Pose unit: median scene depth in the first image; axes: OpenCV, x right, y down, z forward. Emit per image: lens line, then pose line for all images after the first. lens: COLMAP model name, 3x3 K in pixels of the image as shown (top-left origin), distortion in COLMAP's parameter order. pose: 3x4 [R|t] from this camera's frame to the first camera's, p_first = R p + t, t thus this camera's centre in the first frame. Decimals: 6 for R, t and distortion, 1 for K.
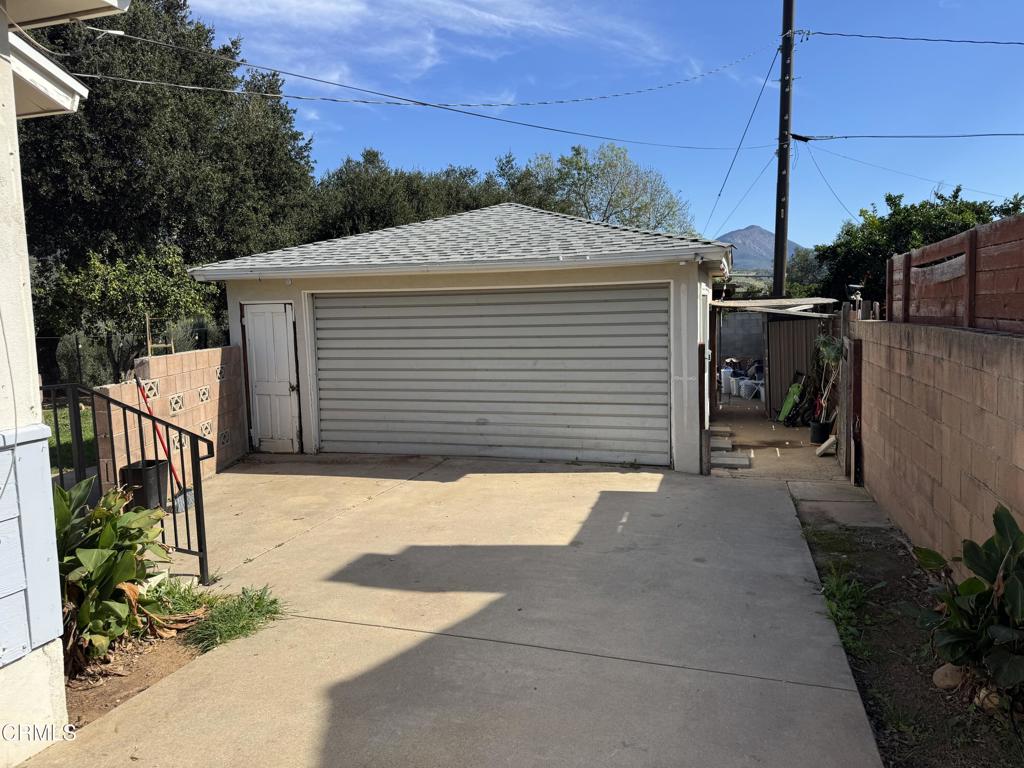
lens RADIAL K [[714.0, 0, 509.9], [0, 714.0, 386.5], [0, 0, 1]] dist [0.143204, -0.209133]
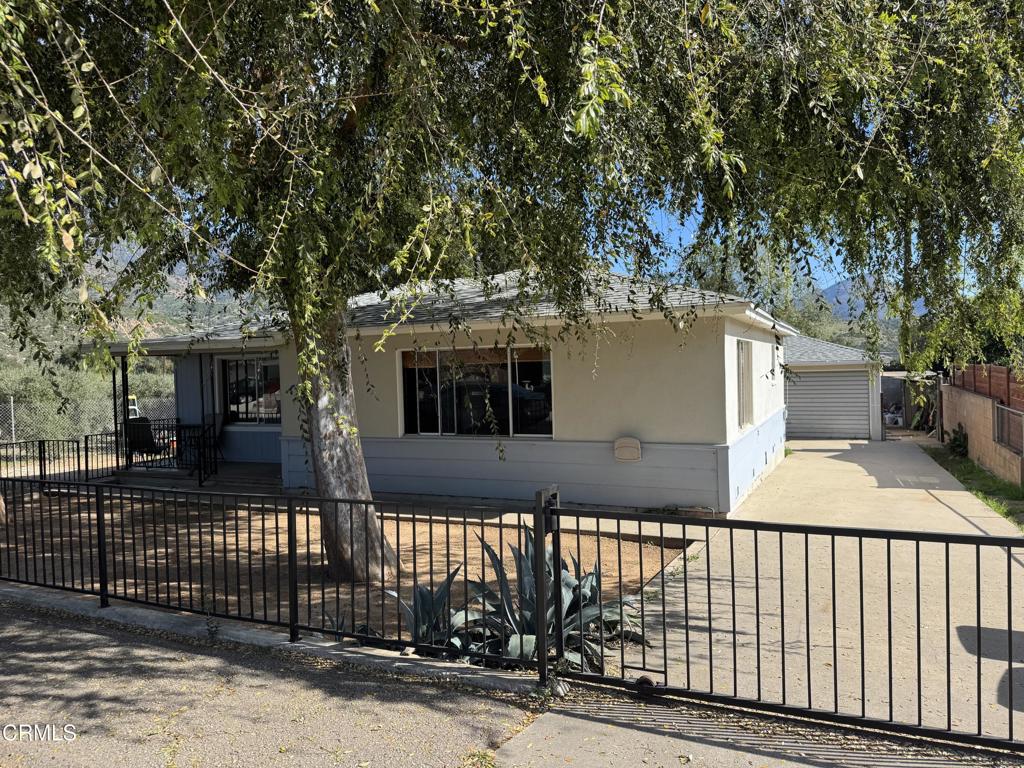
lens RADIAL K [[714.0, 0, 509.9], [0, 714.0, 386.5], [0, 0, 1]] dist [0.143204, -0.209133]
pose [[0.991822, 0.004079, -0.127565, -0.742400], [-0.013593, 0.997181, -0.073796, 0.134504], [0.126904, 0.074926, 0.989081, -1.822363]]
